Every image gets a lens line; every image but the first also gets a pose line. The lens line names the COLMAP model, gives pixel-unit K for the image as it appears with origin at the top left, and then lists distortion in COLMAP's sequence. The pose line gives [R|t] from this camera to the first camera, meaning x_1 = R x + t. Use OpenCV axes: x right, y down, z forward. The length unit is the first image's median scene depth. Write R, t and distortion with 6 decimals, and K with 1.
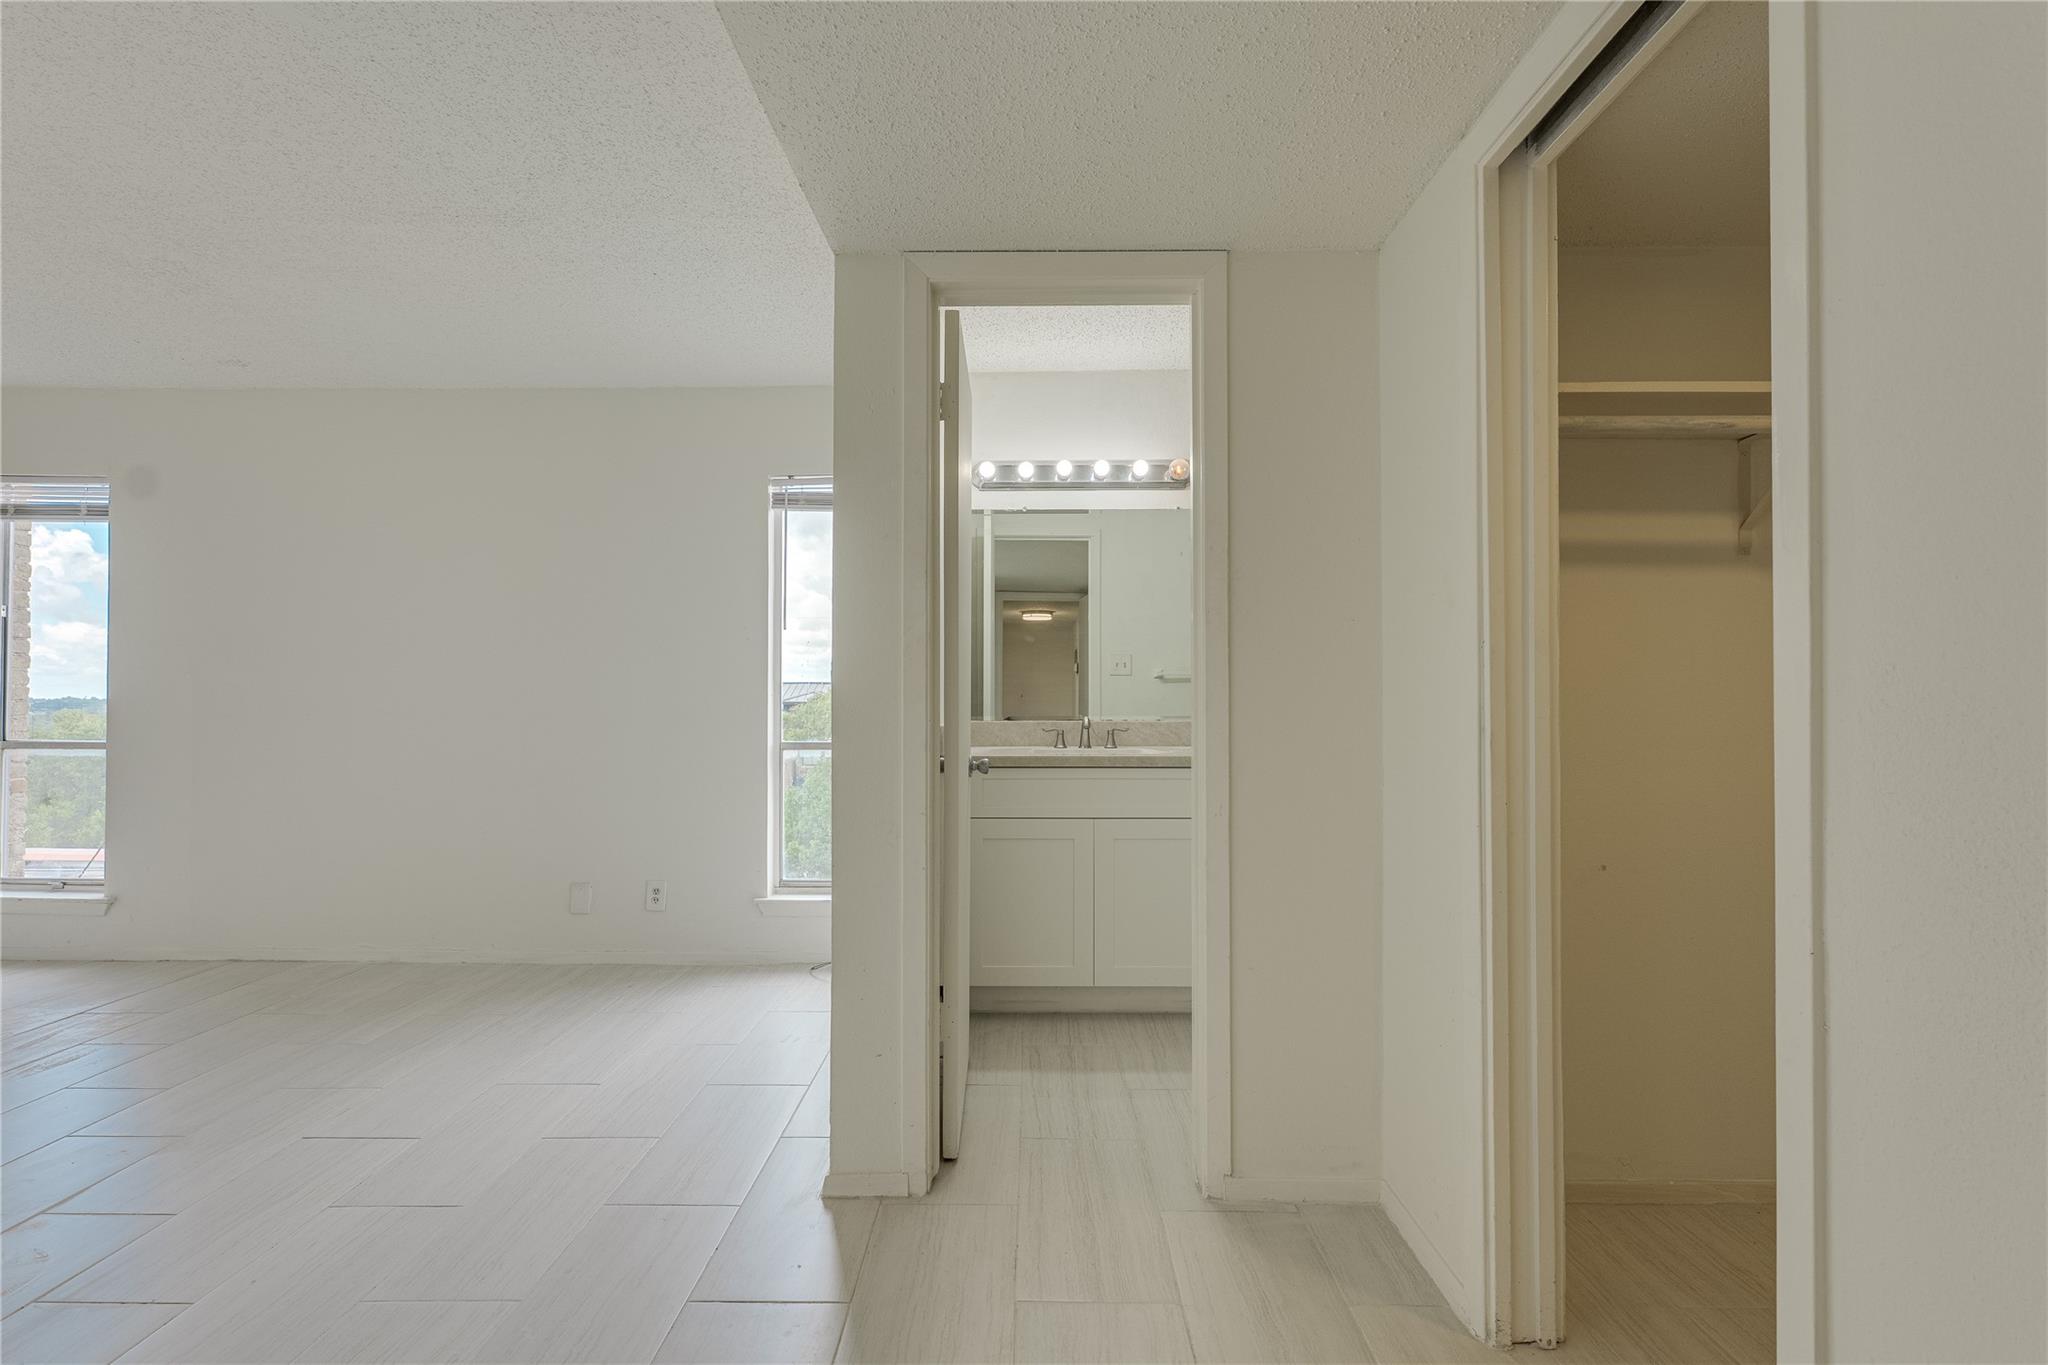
lens RADIAL K [[893.7, 0, 1021.5], [0, 893.7, 684.6], [0, 0, 1]] dist [-0.000767, 0.000109]
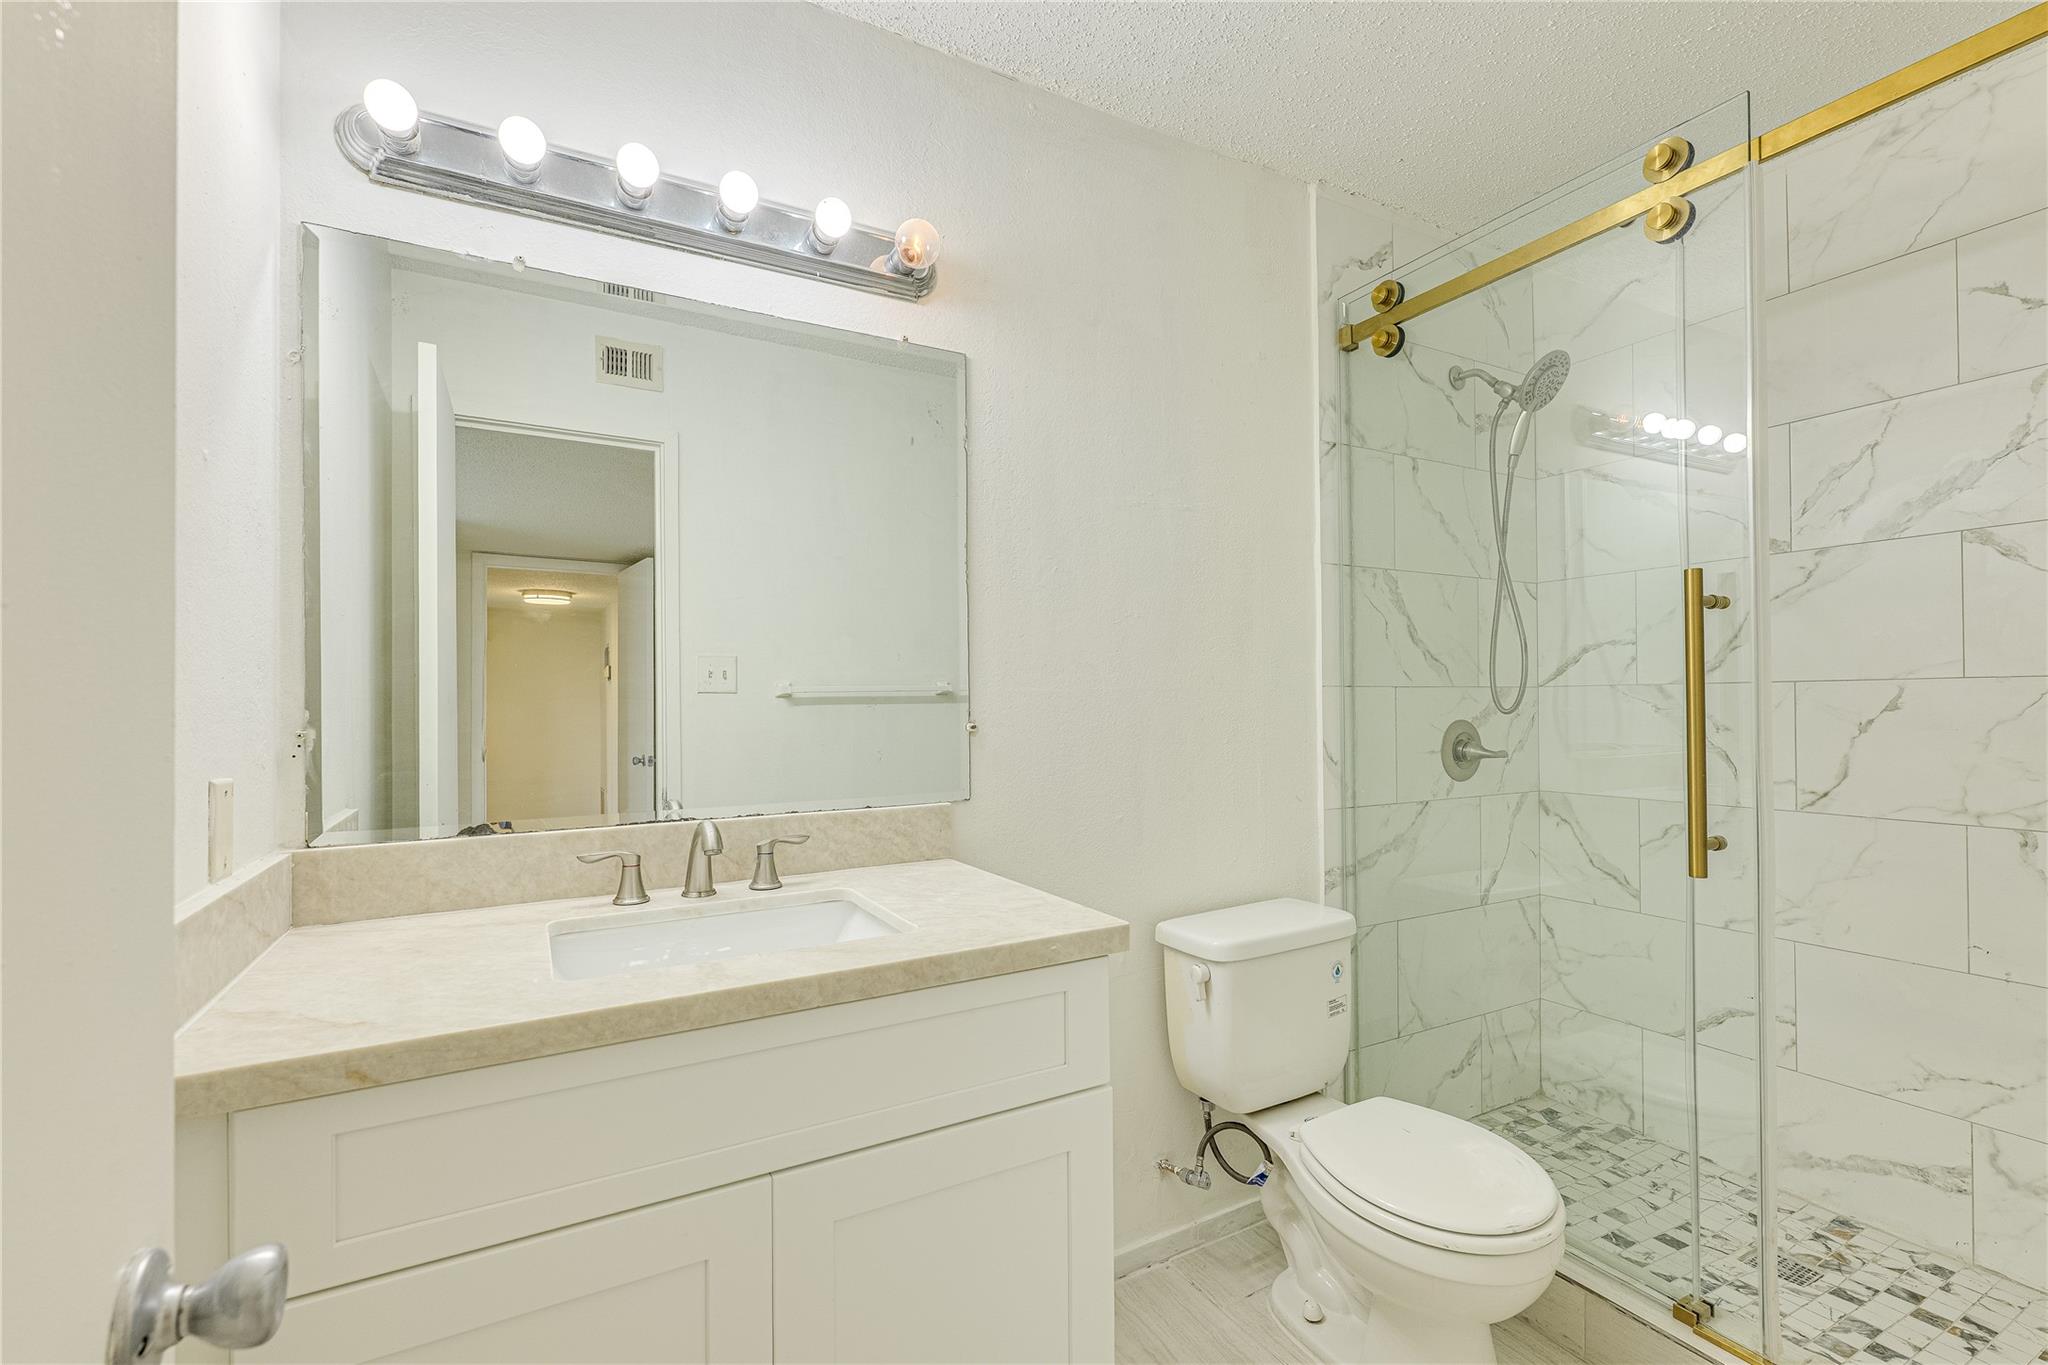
lens RADIAL K [[893.7, 0, 1011.7], [0, 893.7, 693.2], [0, 0, 1]] dist [-0.000767, 0.000109]
pose [[0.877598, -0.003928, 0.479382, 0.002879], [0.000762, 0.999977, 0.006800, -0.014028], [-0.479397, -0.005603, 0.877580, 0.410941]]
